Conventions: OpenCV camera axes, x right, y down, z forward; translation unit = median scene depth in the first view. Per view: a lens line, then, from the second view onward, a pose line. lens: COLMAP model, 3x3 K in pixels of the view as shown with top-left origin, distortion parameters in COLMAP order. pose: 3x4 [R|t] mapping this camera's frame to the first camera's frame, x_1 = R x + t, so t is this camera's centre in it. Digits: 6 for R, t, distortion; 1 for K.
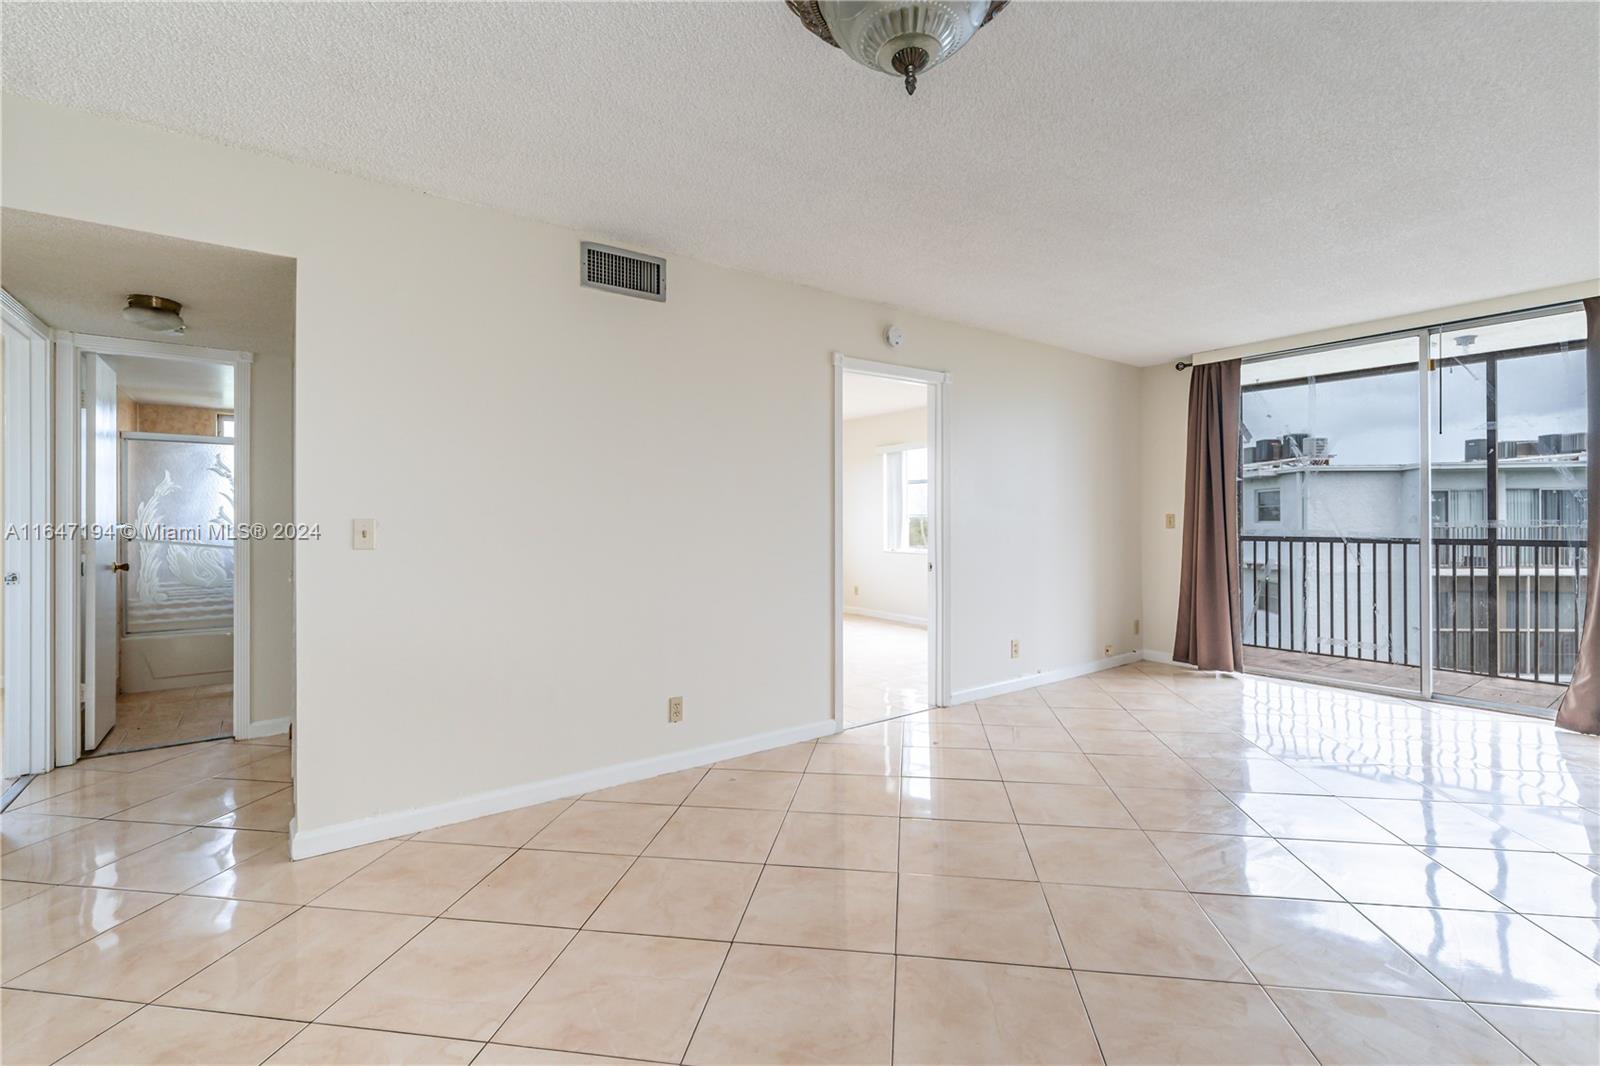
lens RADIAL K [[703.1, 0, 798.5], [0, 703.1, 531.0], [0, 0, 1]] dist [-0.003923, -0.000757]
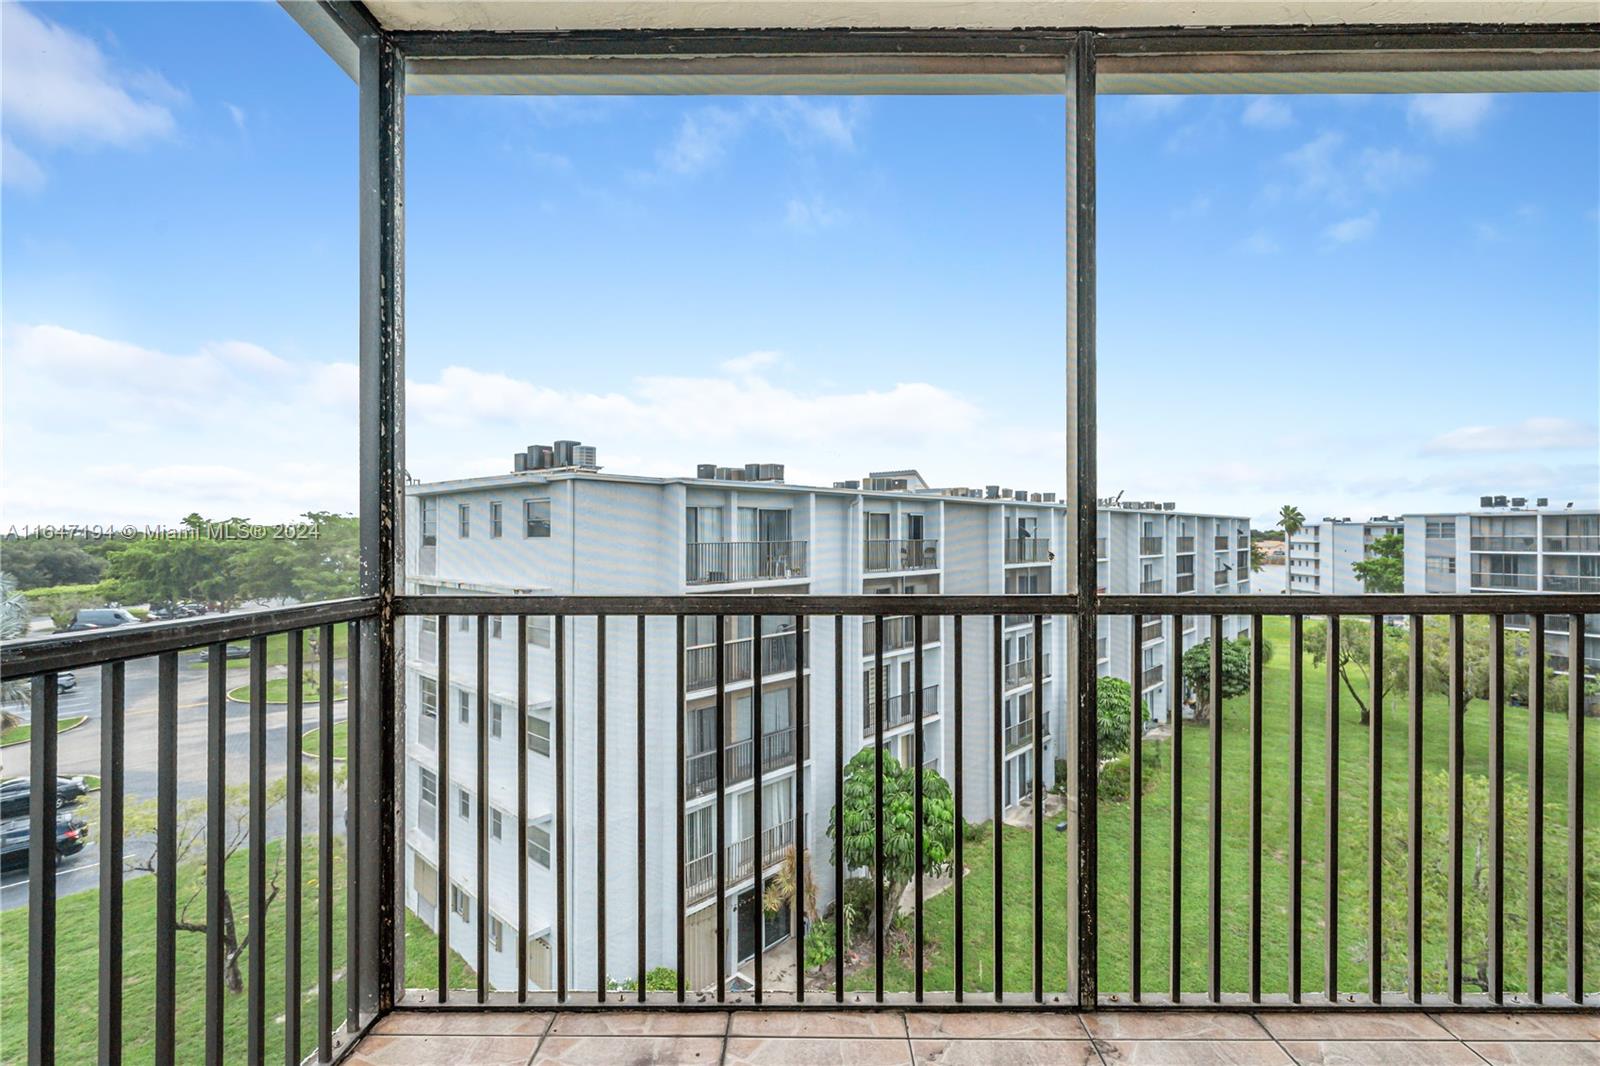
lens RADIAL K [[717.8, 0, 815.1], [0, 717.8, 534.1], [0, 0, 1]] dist [0.002199, -0.000022]
pose [[0.580949, 0.000117, 0.813940, 0.175276], [0.015472, 0.999818, -0.011187, -0.003753], [-0.813793, 0.019092, 0.580842, 0.249868]]
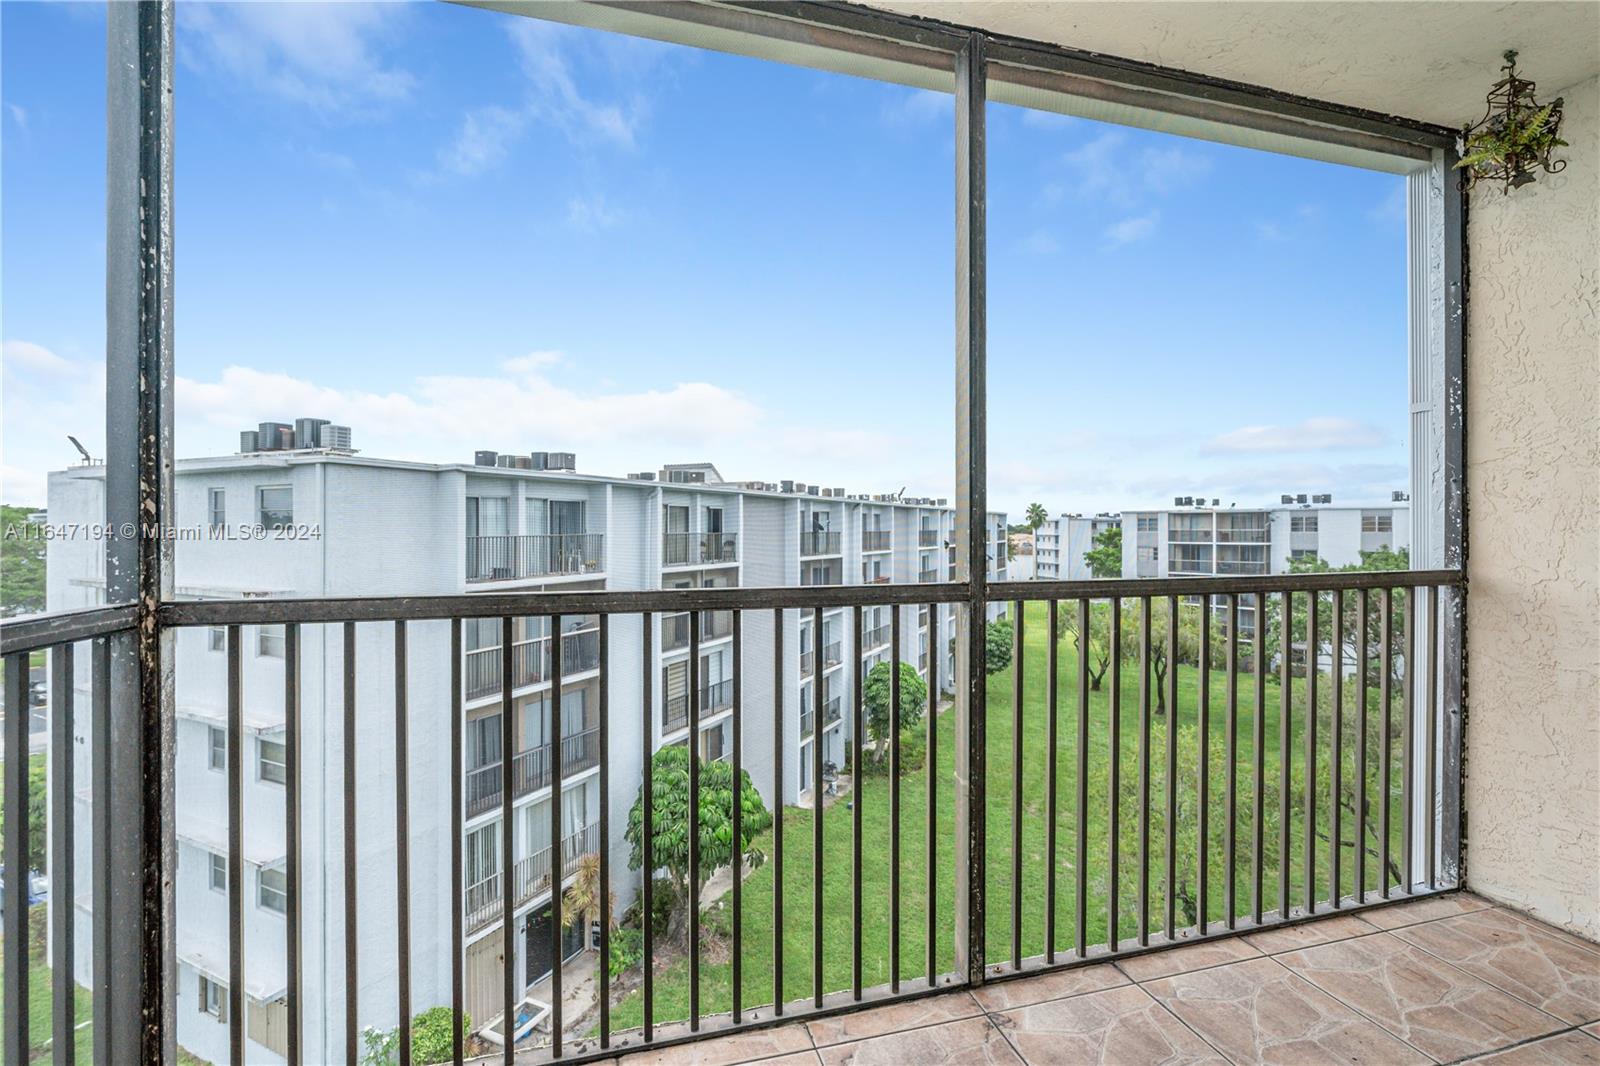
lens RADIAL K [[718.9, 0, 809.9], [0, 718.9, 530.0], [0, 0, 1]] dist [-0.001667, -0.000816]
pose [[0.333762, -0.002586, 0.942654, 0.174052], [0.016891, 0.999852, -0.003238, -0.003459], [-0.942506, 0.017004, 0.333756, 0.263228]]
